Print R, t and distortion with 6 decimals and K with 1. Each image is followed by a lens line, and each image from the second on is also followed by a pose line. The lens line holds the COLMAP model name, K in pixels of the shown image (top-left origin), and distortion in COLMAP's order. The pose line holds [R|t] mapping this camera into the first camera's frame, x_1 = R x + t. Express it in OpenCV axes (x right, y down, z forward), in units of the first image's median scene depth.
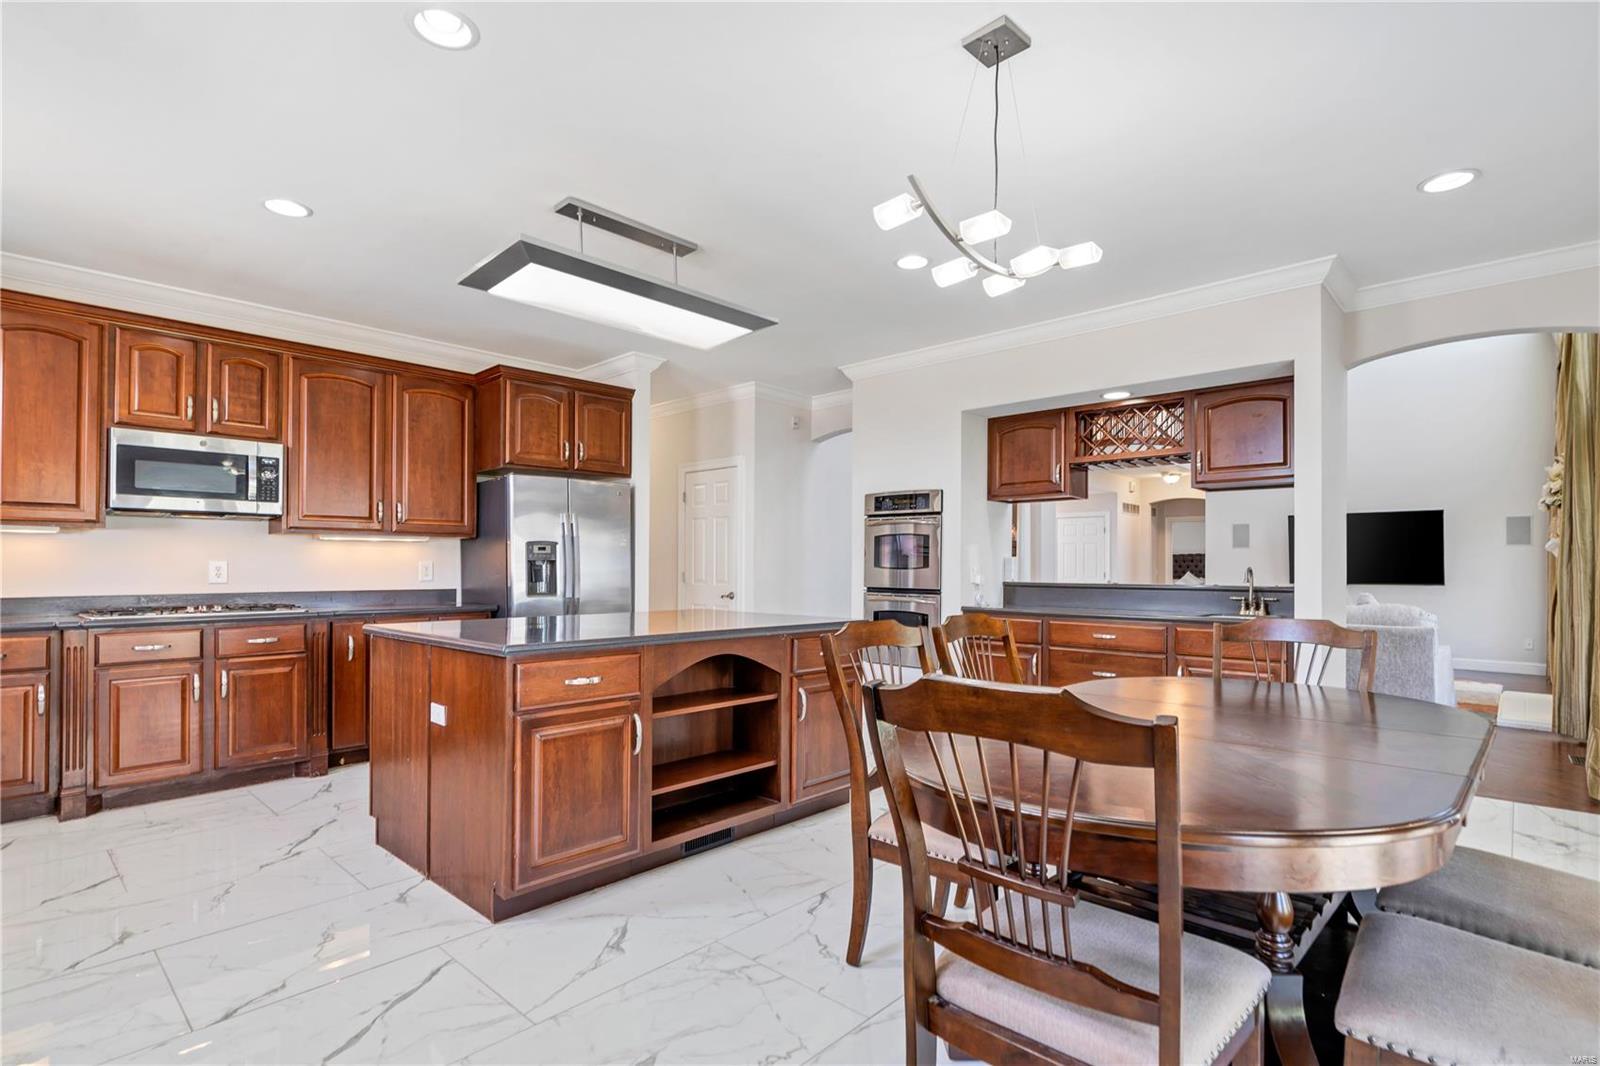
lens RADIAL K [[782.0, 0, 801.4], [0, 782.0, 564.1], [0, 0, 1]] dist [0.000538, -0.000479]
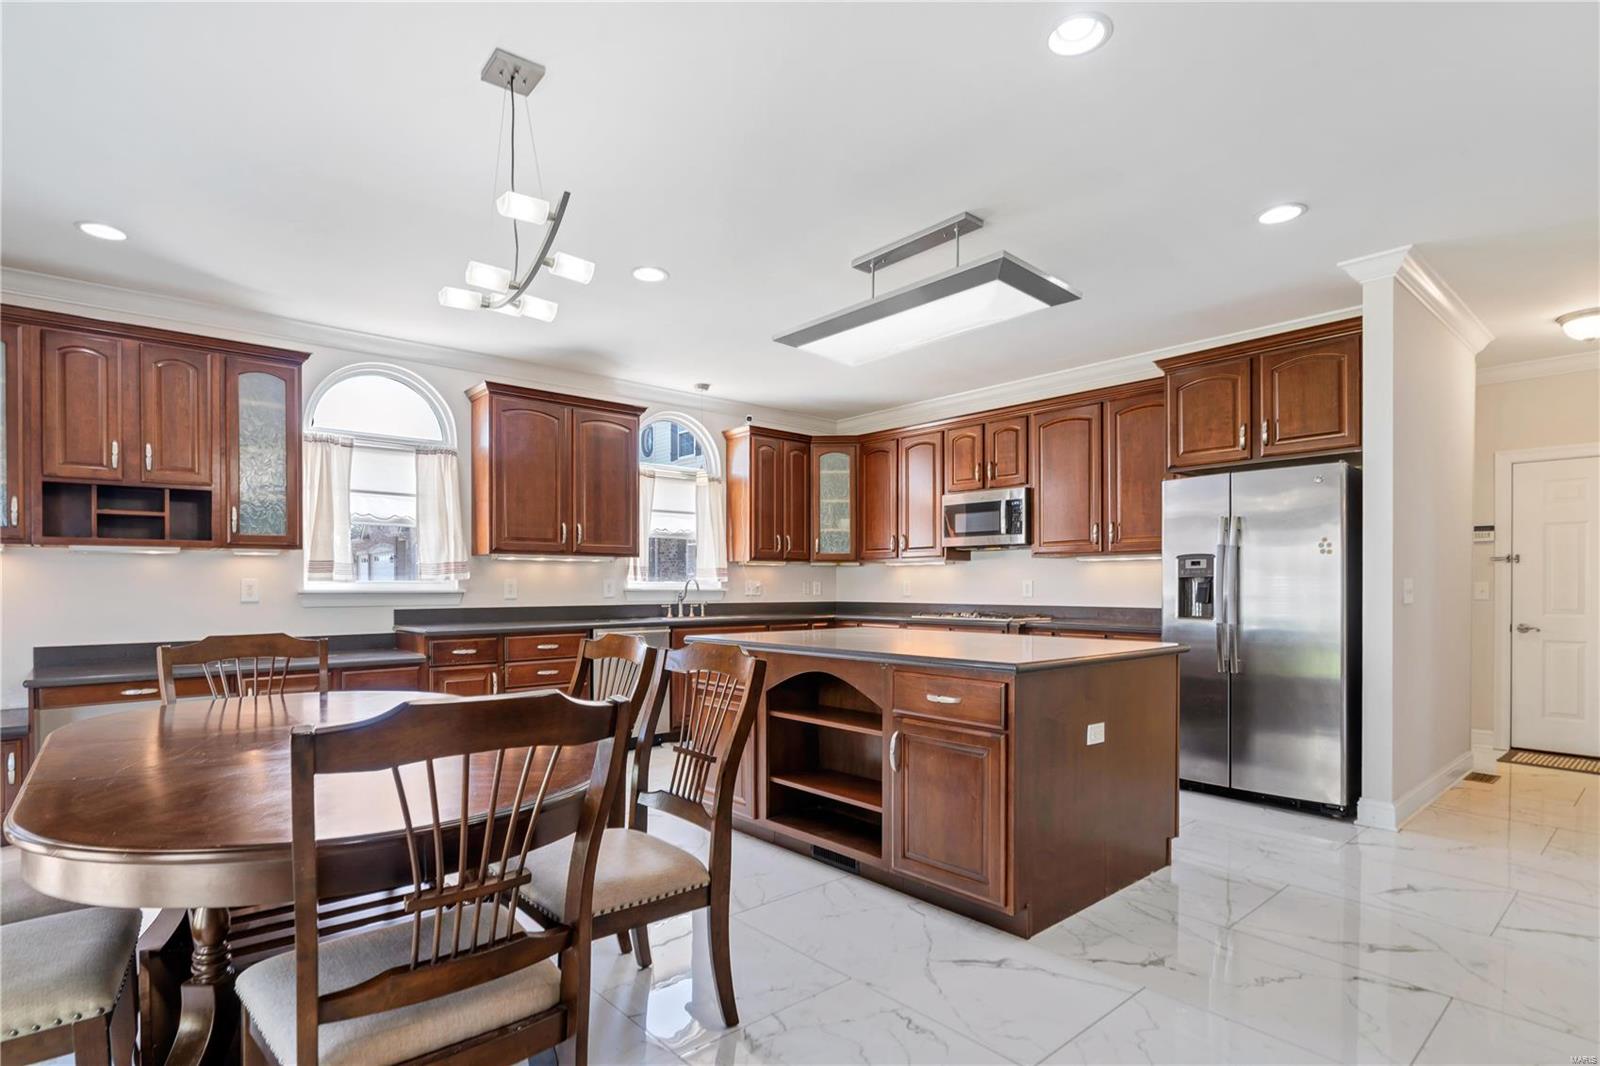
lens RADIAL K [[805.7, 0, 797.2], [0, 805.7, 598.6], [0, 0, 1]] dist [0.047118, -0.000007]
pose [[-0.092162, 0.017109, -0.995597, 0.633804], [0.004753, 0.999849, 0.016742, 0.001450], [0.995733, -0.003189, -0.092230, 0.720677]]
